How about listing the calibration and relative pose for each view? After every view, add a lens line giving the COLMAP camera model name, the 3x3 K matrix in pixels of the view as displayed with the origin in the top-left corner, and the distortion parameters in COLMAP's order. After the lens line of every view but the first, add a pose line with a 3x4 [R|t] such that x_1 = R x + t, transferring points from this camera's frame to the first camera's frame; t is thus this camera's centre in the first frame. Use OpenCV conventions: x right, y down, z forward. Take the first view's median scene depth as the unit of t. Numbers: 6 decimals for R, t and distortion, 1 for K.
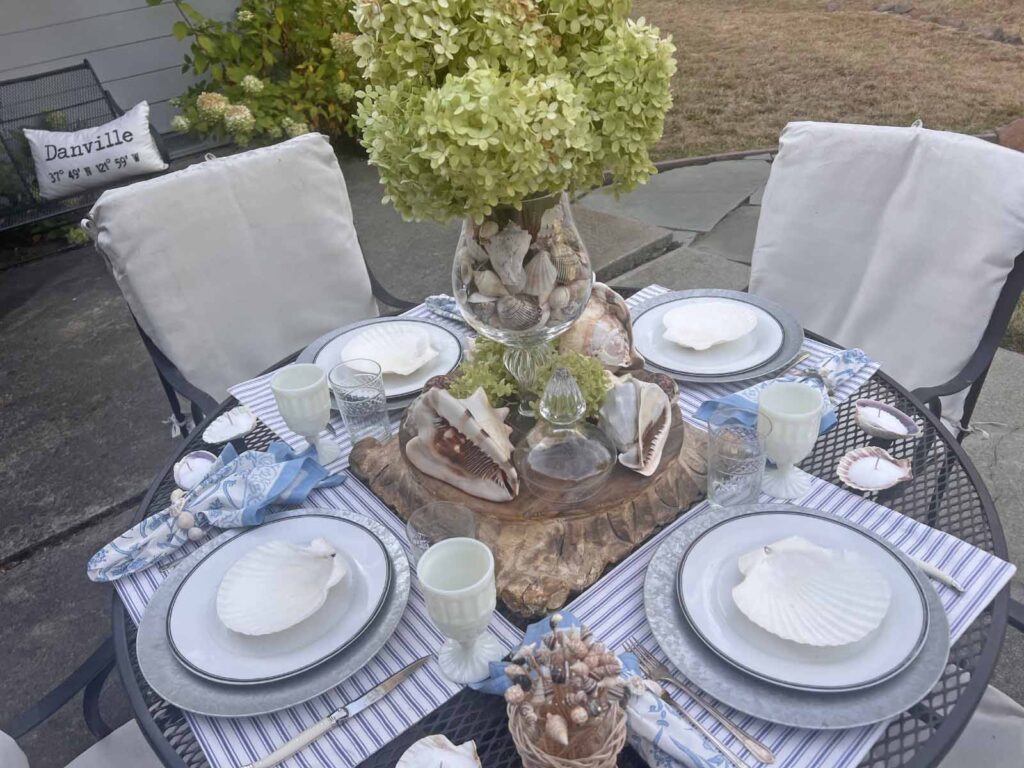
lens RADIAL K [[778.1, 0, 511.9], [0, 778.1, 380.3], [0, 0, 1]] dist [0.054904, -0.078108]
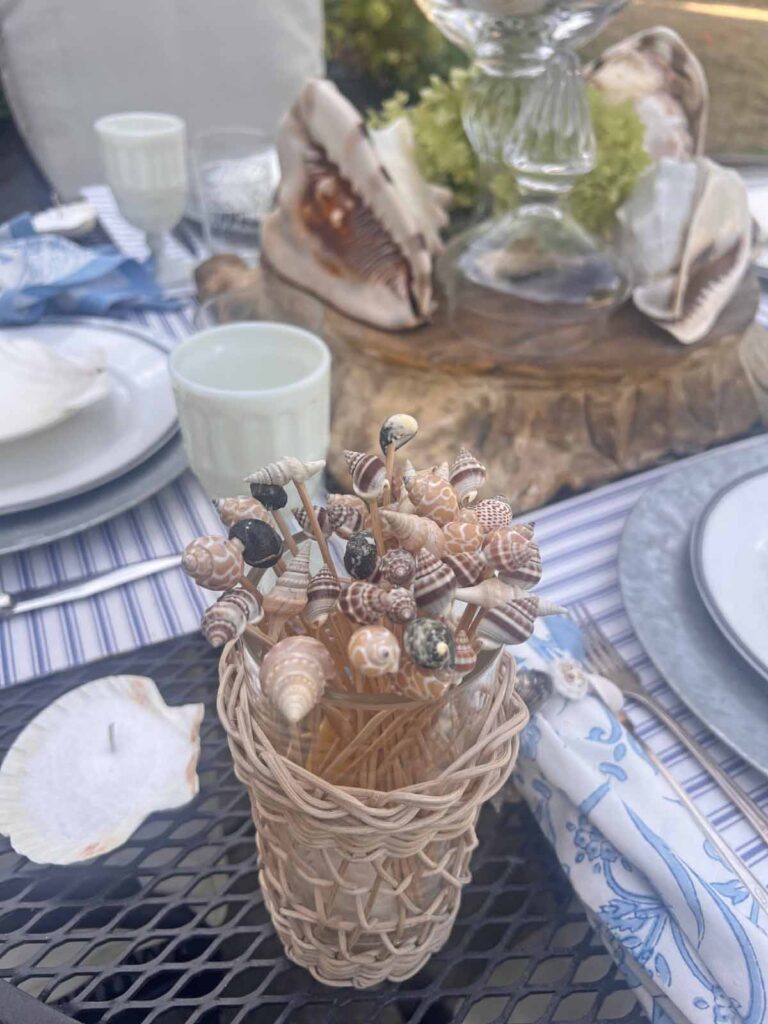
lens RADIAL K [[778.1, 0, 378.8], [0, 778.1, 517.0], [0, 0, 1]] dist [0.054904, -0.078108]
pose [[0.966845, 0.220237, -0.129255, 0.074223], [-0.204355, 0.970811, 0.125563, 0.216642], [0.153136, -0.094986, 0.983630, 0.453091]]
